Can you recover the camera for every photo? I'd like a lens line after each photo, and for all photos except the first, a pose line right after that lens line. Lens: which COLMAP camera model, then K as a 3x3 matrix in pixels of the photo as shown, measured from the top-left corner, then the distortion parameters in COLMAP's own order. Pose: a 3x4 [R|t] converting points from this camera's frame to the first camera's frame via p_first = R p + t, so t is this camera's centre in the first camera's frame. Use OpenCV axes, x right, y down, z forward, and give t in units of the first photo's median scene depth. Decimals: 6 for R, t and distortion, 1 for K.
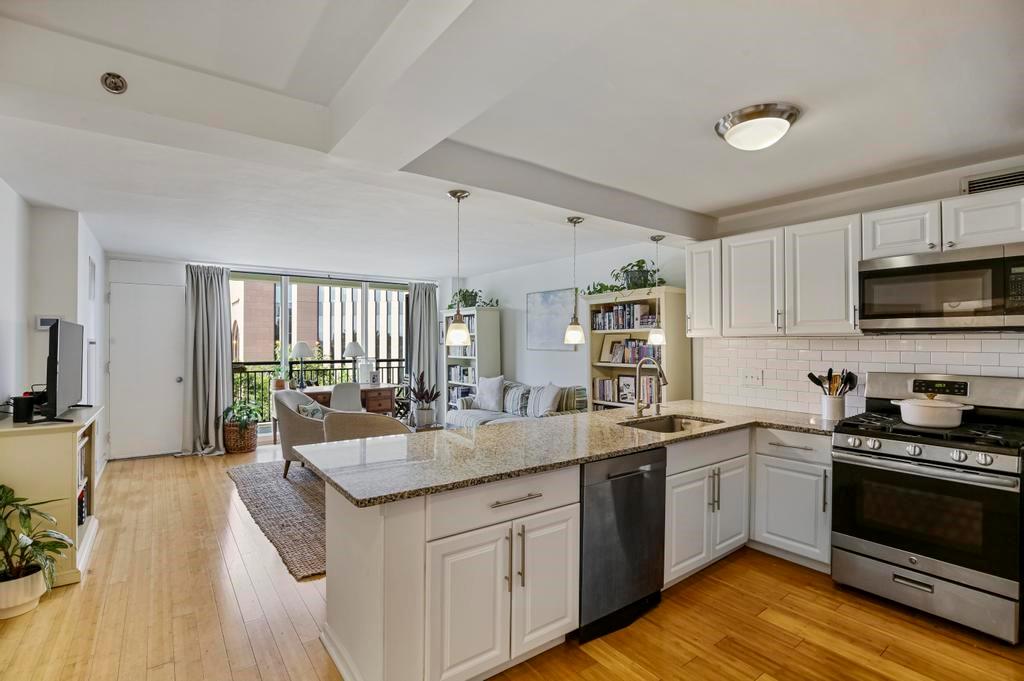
lens RADIAL K [[472.3, 0, 512.0], [0, 472.3, 340.5], [0, 0, 1]] dist [-0.038162, 0.007910]
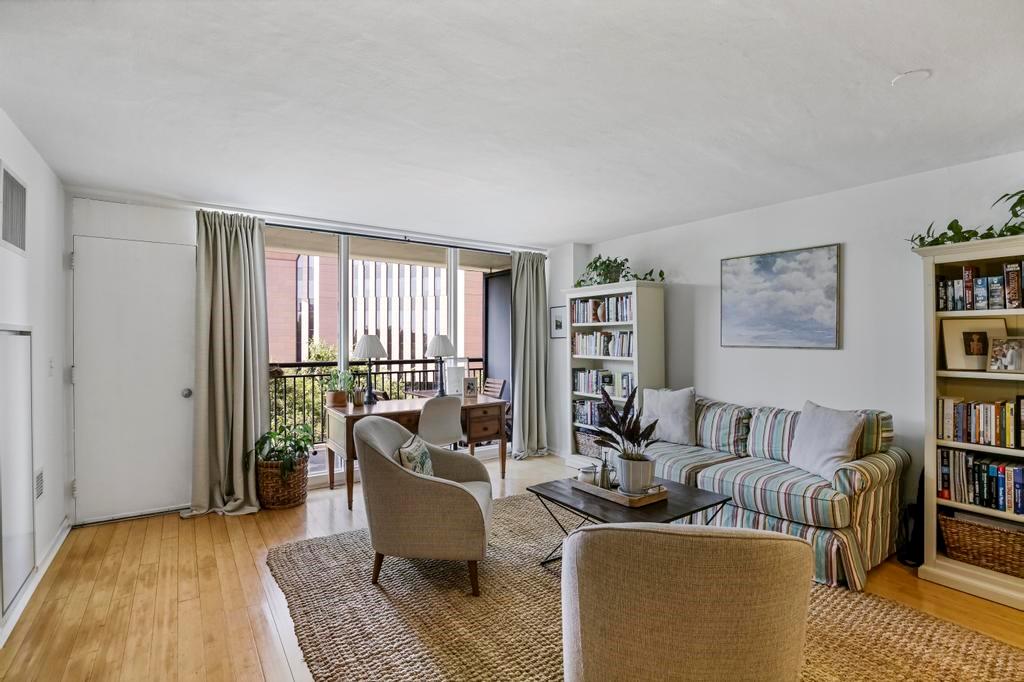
lens RADIAL K [[472.3, 0, 512.0], [0, 472.3, 341.0], [0, 0, 1]] dist [-0.038162, 0.007910]
pose [[0.999425, 0.001240, -0.033872, -0.331593], [-0.000897, 0.999948, 0.010156, 0.008083], [0.033883, -0.010120, 0.999375, 0.501825]]
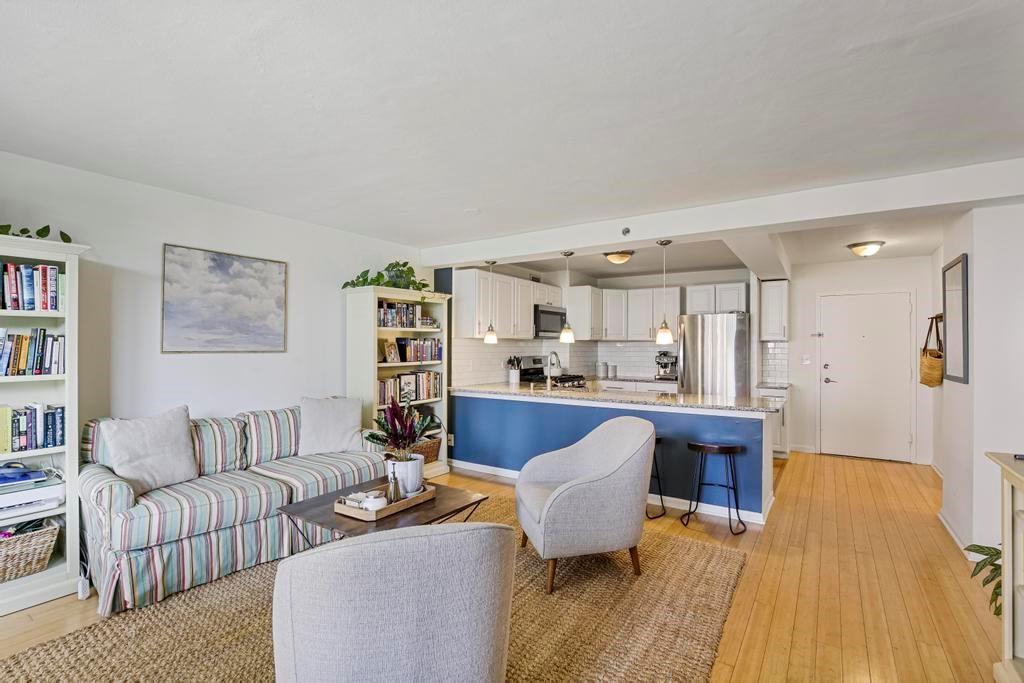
lens RADIAL K [[474.6, 0, 512.0], [0, 474.6, 341.5], [0, 0, 1]] dist [-0.037686, 0.007668]
pose [[-0.322501, 0.005058, 0.946556, -0.814577], [-0.008647, 0.999928, -0.008290, 0.011850], [-0.946530, -0.010859, -0.322434, 1.150535]]
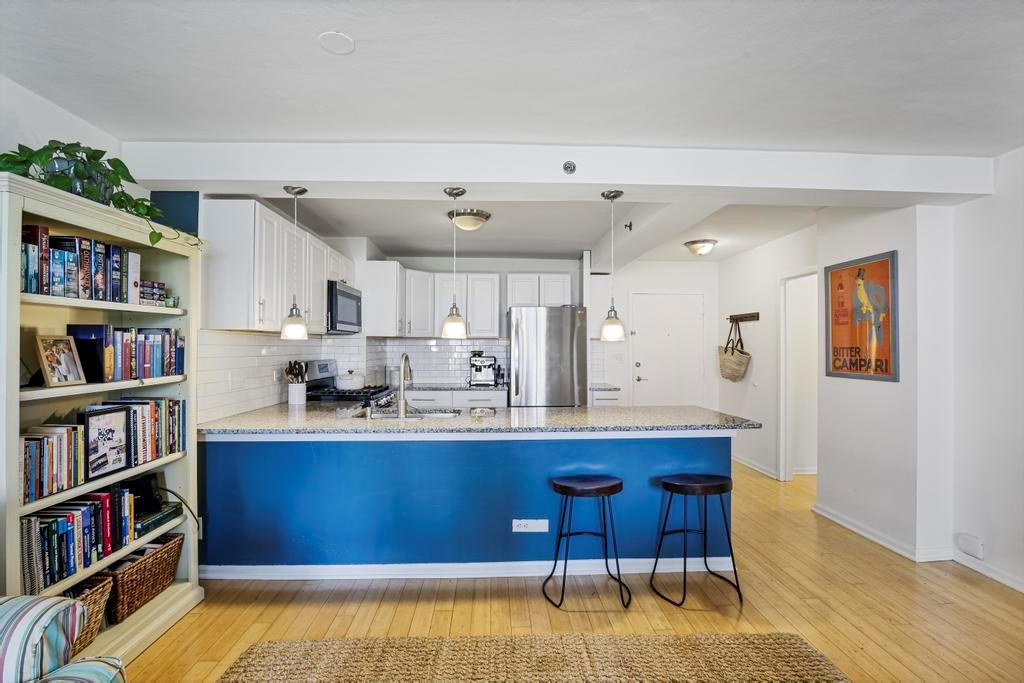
lens RADIAL K [[472.3, 0, 512.0], [0, 472.3, 341.5], [0, 0, 1]] dist [-0.038162, 0.007910]
pose [[-0.822722, 0.002069, 0.568441, -0.306650], [-0.005338, 0.999921, -0.011365, 0.015046], [-0.568420, -0.012384, -0.822646, 1.170137]]
